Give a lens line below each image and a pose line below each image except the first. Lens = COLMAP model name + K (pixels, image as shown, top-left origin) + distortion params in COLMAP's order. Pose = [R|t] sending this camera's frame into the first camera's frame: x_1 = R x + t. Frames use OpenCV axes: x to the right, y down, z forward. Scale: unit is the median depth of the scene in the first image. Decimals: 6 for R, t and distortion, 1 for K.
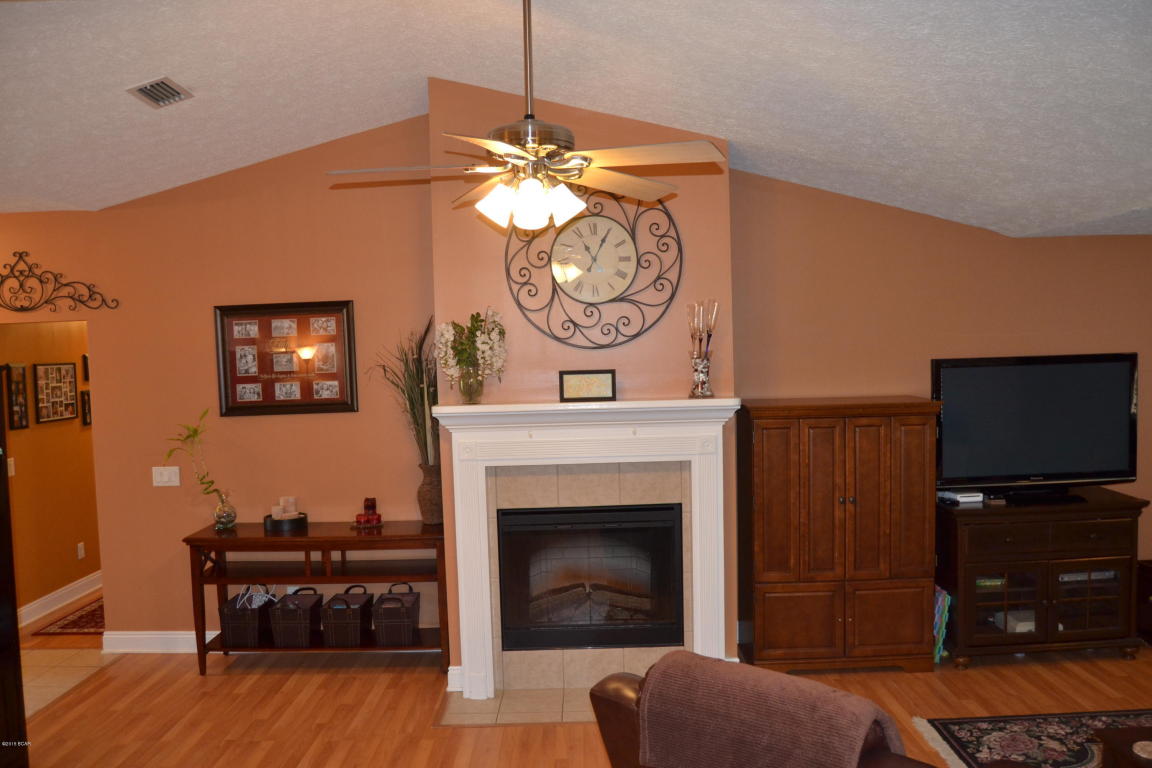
lens RADIAL K [[916.9, 0, 583.2], [0, 916.9, 387.0], [0, 0, 1]] dist [-0.094427, 0.040532]
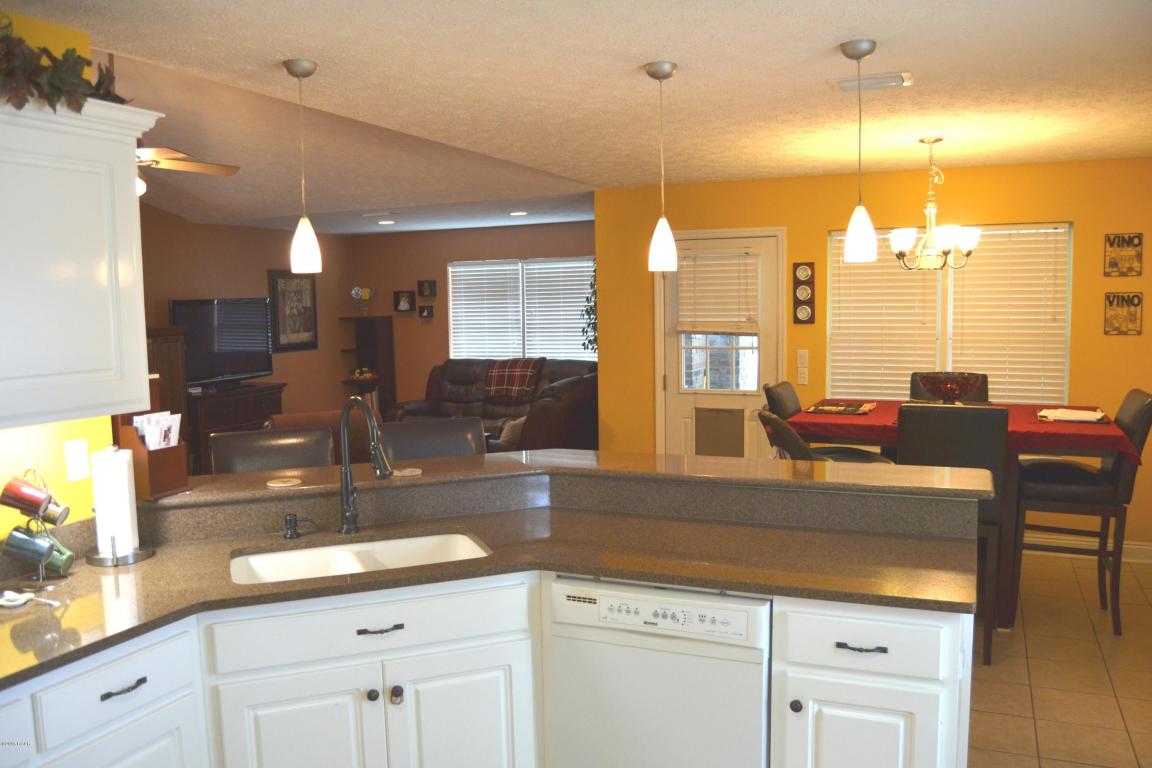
lens RADIAL K [[916.9, 0, 583.2], [0, 916.9, 387.0], [0, 0, 1]] dist [-0.094427, 0.040532]
pose [[0.405171, -0.068867, 0.911643, -0.744659], [0.056737, 0.997131, 0.050108, 0.081141], [-0.912479, 0.031422, 0.407916, -0.248895]]
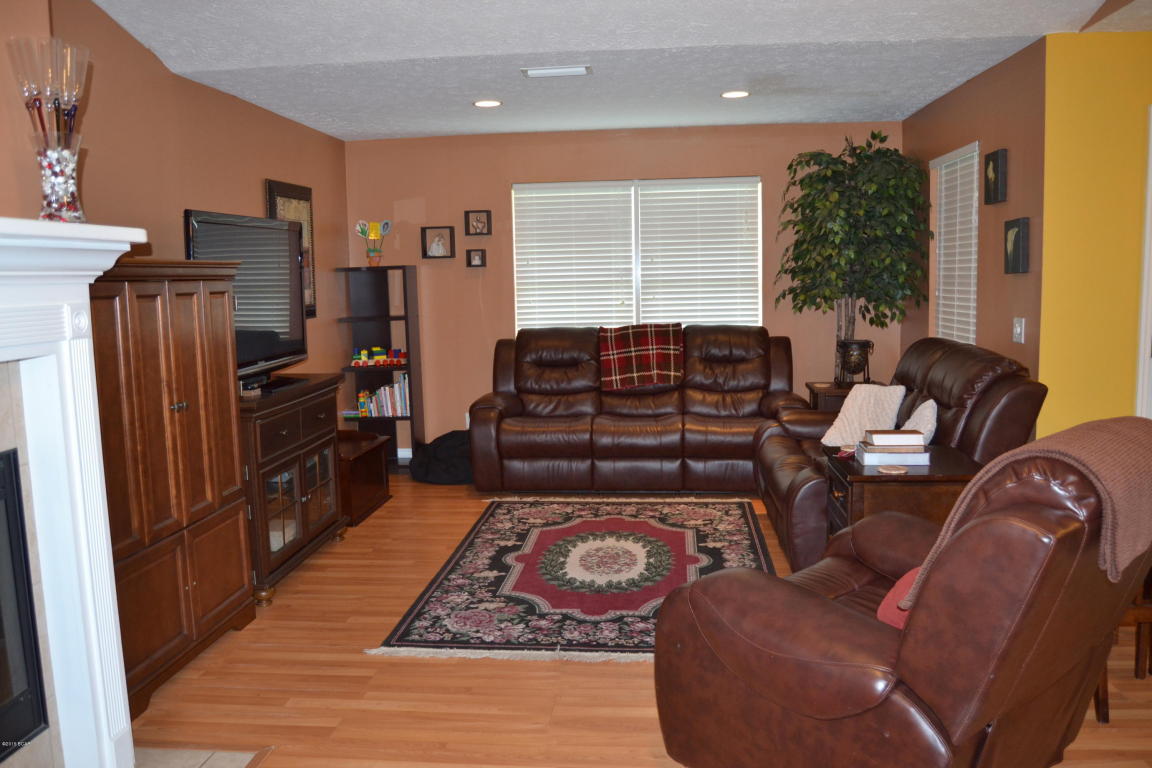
lens RADIAL K [[916.9, 0, 583.2], [0, 916.9, 387.0], [0, 0, 1]] dist [-0.094427, 0.040532]
pose [[0.095980, -0.096805, 0.990665, -0.333548], [0.070870, 0.993398, 0.090206, 0.072773], [-0.992857, 0.061550, 0.102207, 0.642552]]
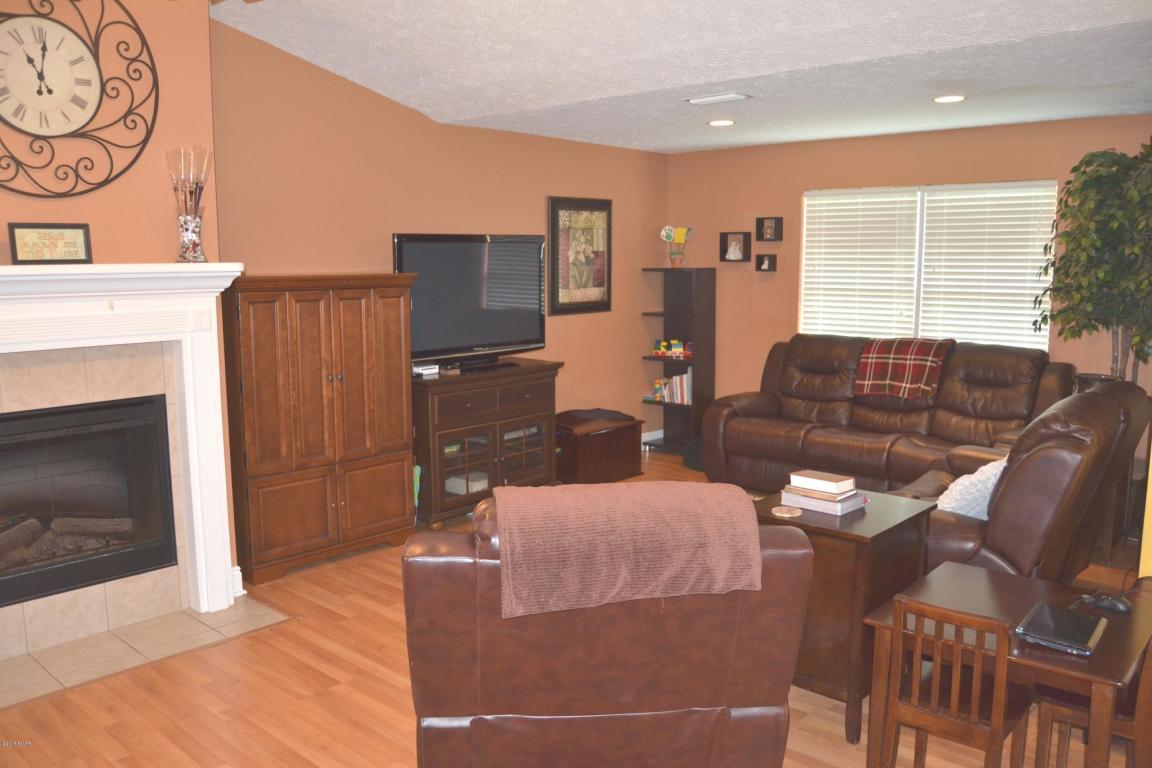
lens RADIAL K [[916.9, 0, 583.2], [0, 916.9, 387.0], [0, 0, 1]] dist [-0.094427, 0.040532]
pose [[0.668266, -0.077617, 0.739862, -0.239972], [0.022796, 0.996212, 0.083921, 0.061067], [-0.743573, -0.039216, 0.667504, 0.176870]]
